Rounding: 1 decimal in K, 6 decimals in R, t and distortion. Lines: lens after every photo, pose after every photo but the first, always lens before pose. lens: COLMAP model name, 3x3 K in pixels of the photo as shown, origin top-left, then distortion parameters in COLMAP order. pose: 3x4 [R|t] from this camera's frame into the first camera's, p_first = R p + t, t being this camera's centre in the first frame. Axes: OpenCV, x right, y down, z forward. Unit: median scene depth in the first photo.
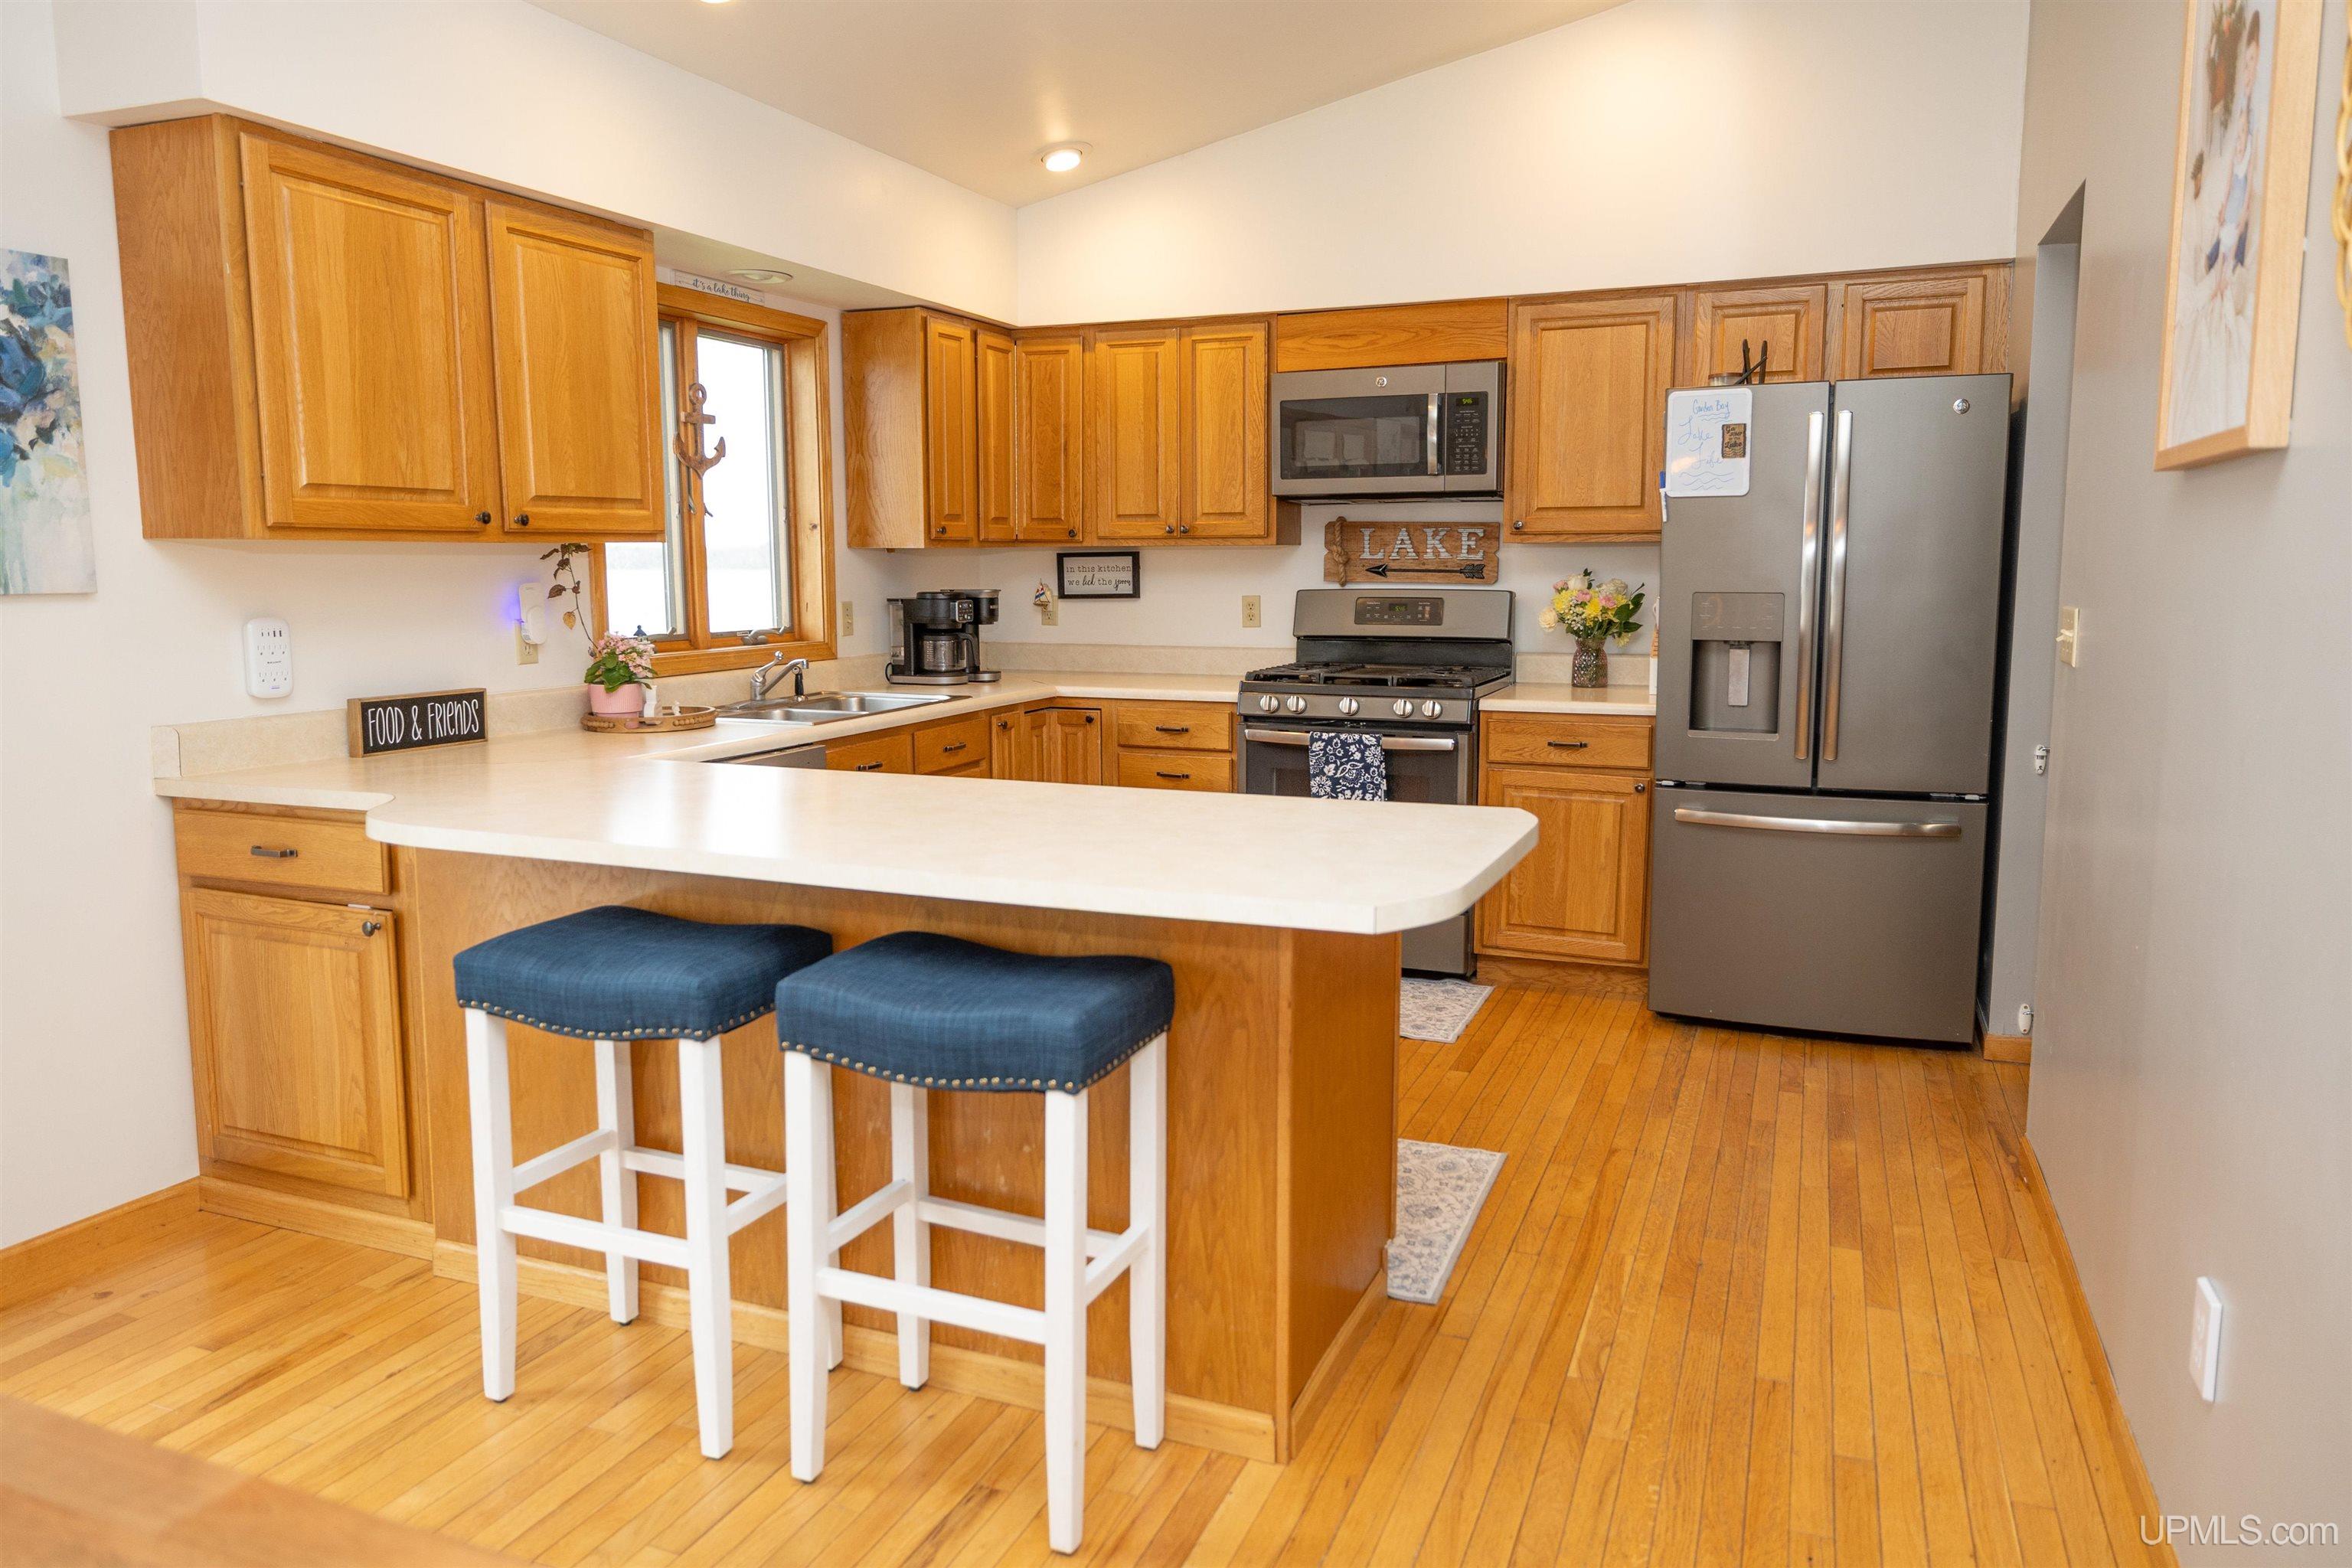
lens RADIAL K [[1574.0, 0, 1186.9], [0, 1574.0, 758.1], [0, 0, 1]] dist [-0.007380, 0.004369]
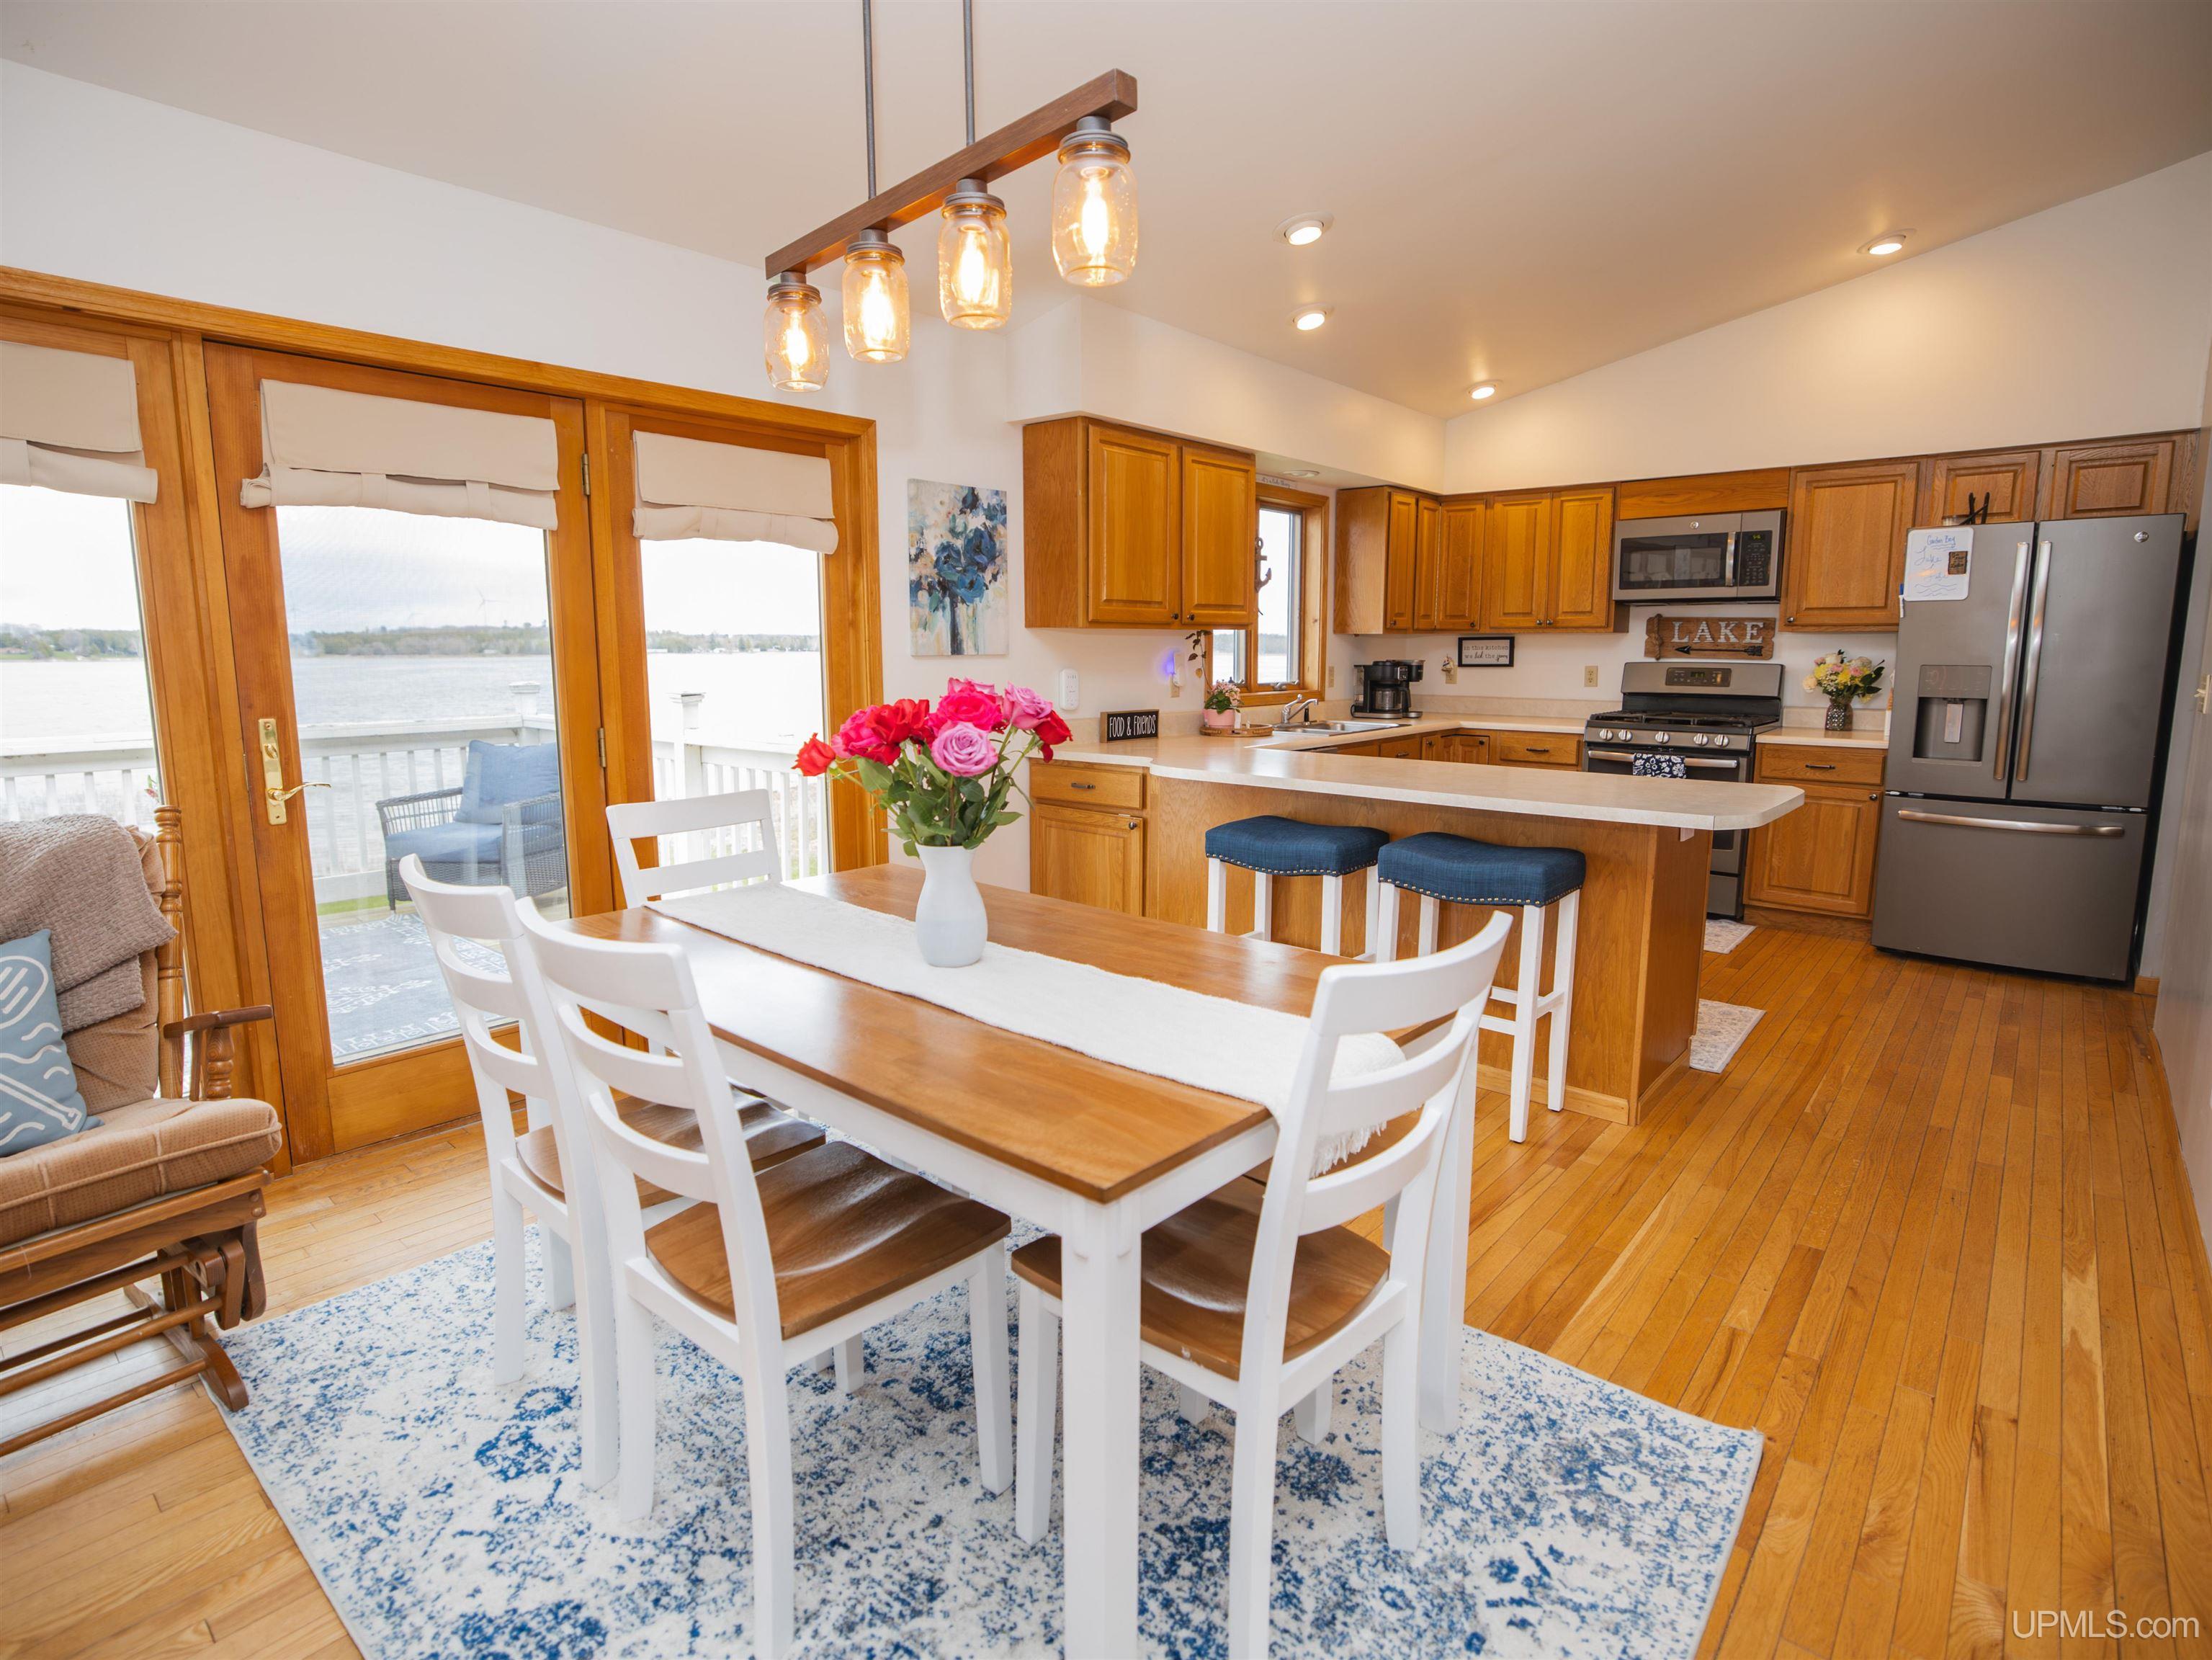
lens RADIAL K [[1139.0, 0, 1110.4], [0, 1139.0, 809.8], [0, 0, 1]] dist [-0.043102, 0.016128]
pose [[0.948258, 0.047384, -0.313946, -0.060162], [-0.041462, 0.998814, 0.025519, 0.032378], [0.314783, -0.011182, 0.949098, -0.221490]]
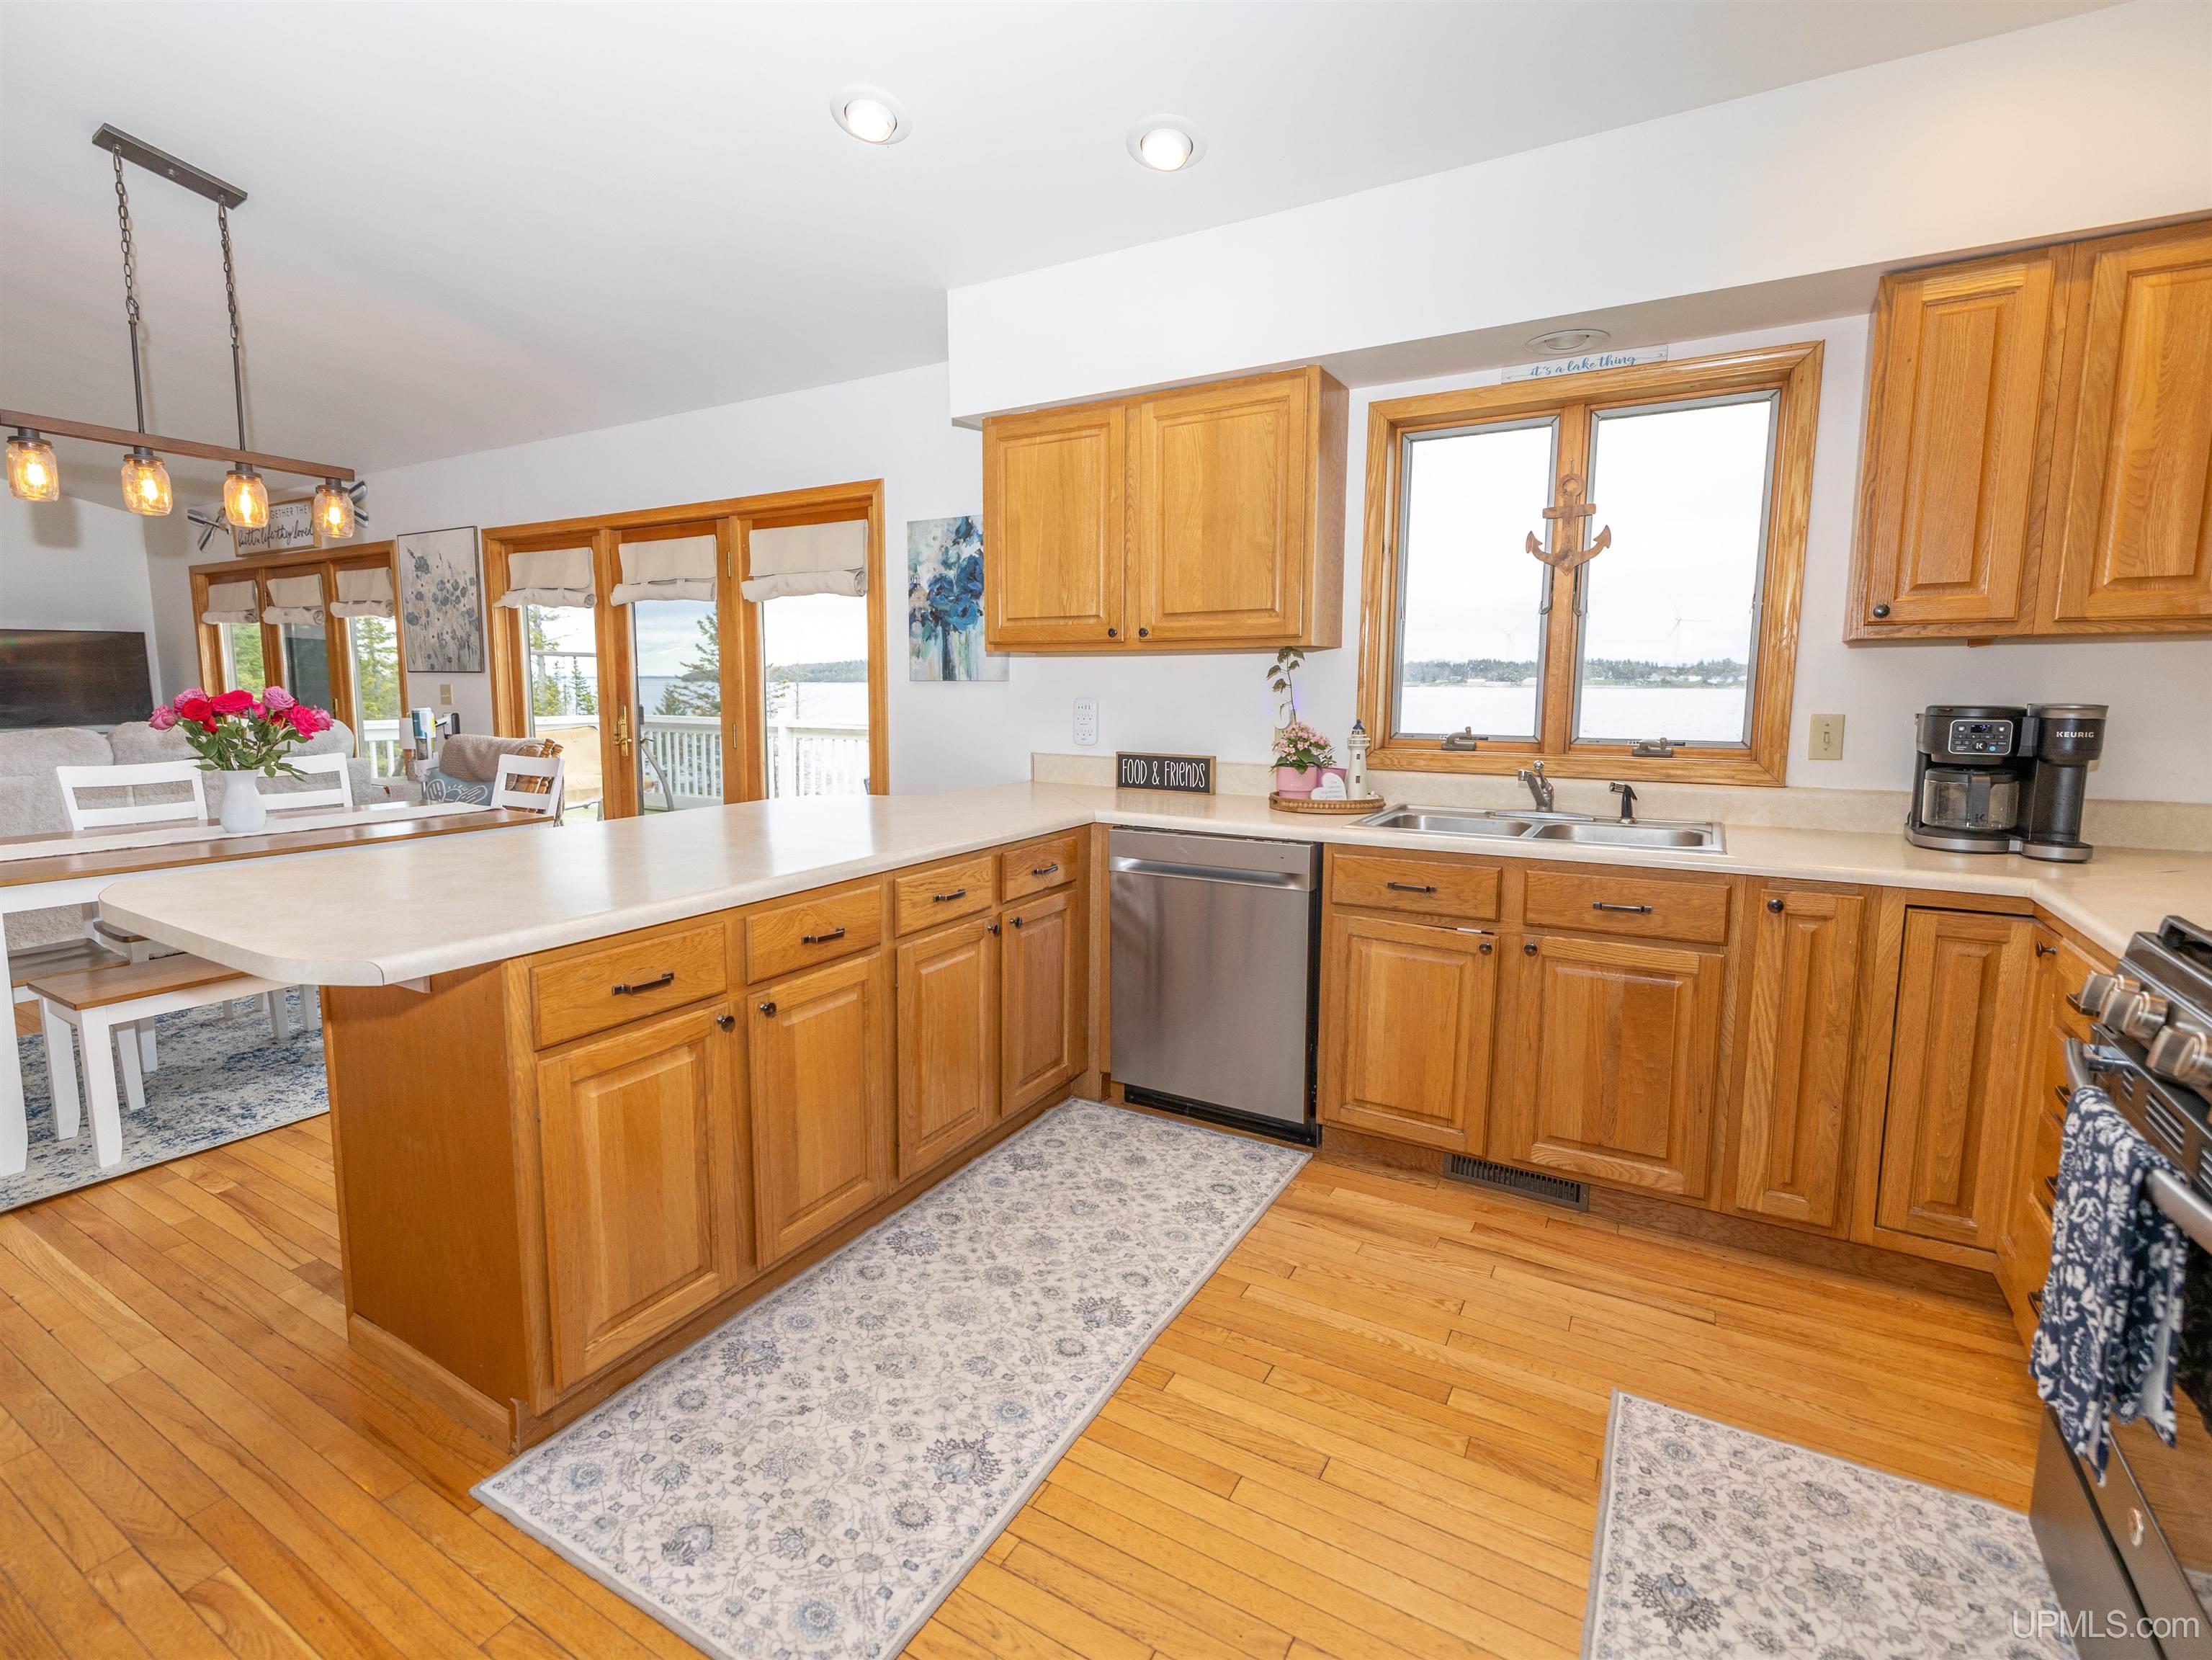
lens RADIAL K [[1045.0, 0, 1062.8], [0, 1045.0, 810.4], [0, 0, 1]] dist [0.002427, 0.000117]
pose [[-0.166542, 0.124470, -0.978147, 0.367963], [-0.123797, 0.981512, 0.145976, -0.090112], [0.978232, 0.145402, -0.148054, 0.794936]]
